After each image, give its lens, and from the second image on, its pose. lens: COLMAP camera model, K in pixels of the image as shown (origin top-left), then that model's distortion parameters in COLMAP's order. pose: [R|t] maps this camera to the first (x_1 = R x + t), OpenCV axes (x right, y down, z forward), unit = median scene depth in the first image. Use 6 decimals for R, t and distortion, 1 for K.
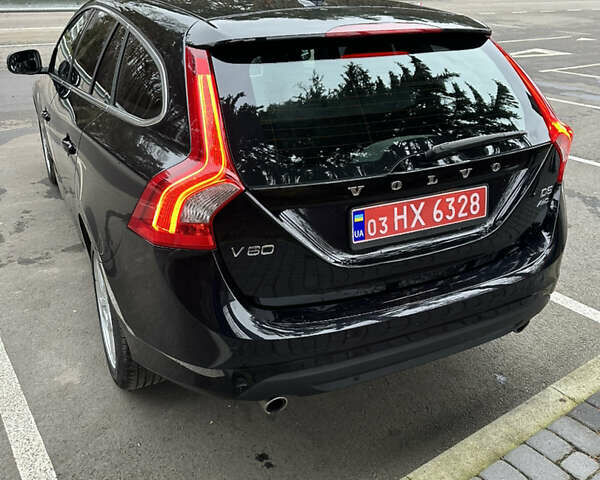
lens RADIAL K [[557.3, 0, 300.0], [0, 557.3, 240.0], [0, 0, 1]] dist [0.149682, -0.266111]
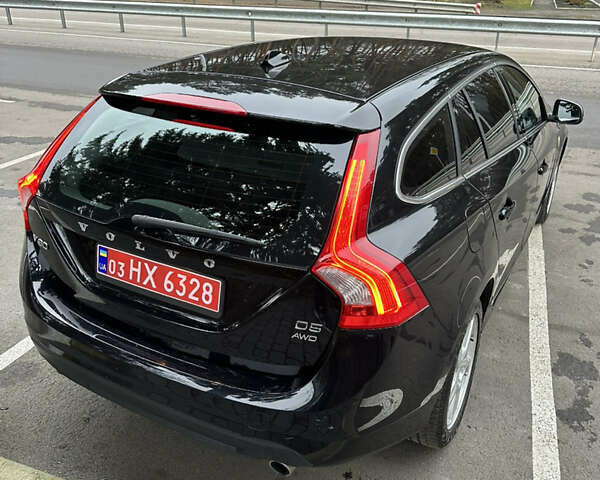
lens RADIAL K [[557.3, 0, 300.0], [0, 557.3, 240.0], [0, 0, 1]] dist [0.149682, -0.266111]
pose [[0.573628, 0.341397, -0.744579, 1.107303], [-0.360725, 0.921400, 0.144567, -0.351455], [0.735410, 0.185661, 0.651692, 0.496483]]
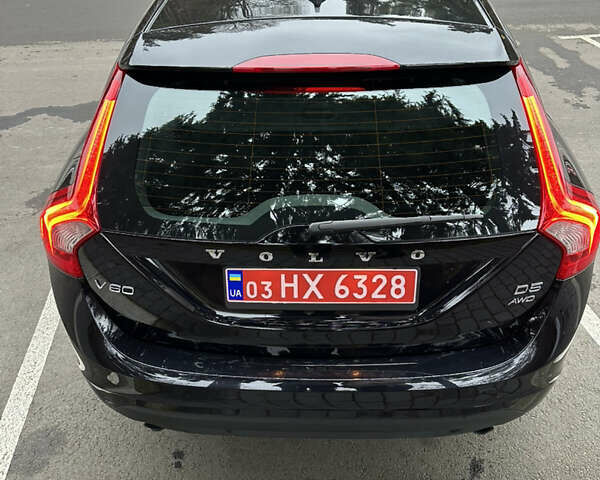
lens RADIAL K [[557.3, 0, 300.0], [0, 557.3, 240.0], [0, 0, 1]] dist [0.149682, -0.266111]
pose [[0.882201, 0.240147, -0.405032, 0.514039], [-0.171474, 0.964955, 0.198643, -0.276606], [0.438541, -0.105790, 0.892463, 0.220984]]
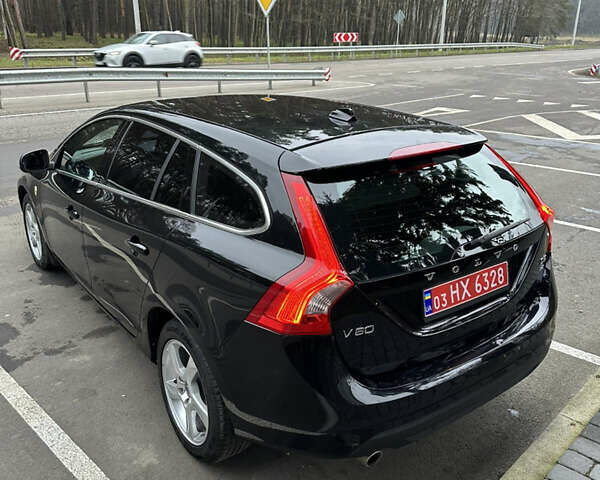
lens RADIAL K [[553.2, 0, 308.0], [0, 553.2, 236.1], [0, 0, 1]] dist [0.141178, -0.219304]
pose [[0.983640, -0.068065, 0.166789, -0.337898], [0.083315, 0.992788, -0.086200, -0.082656], [-0.159719, 0.098685, 0.982217, -0.197356]]
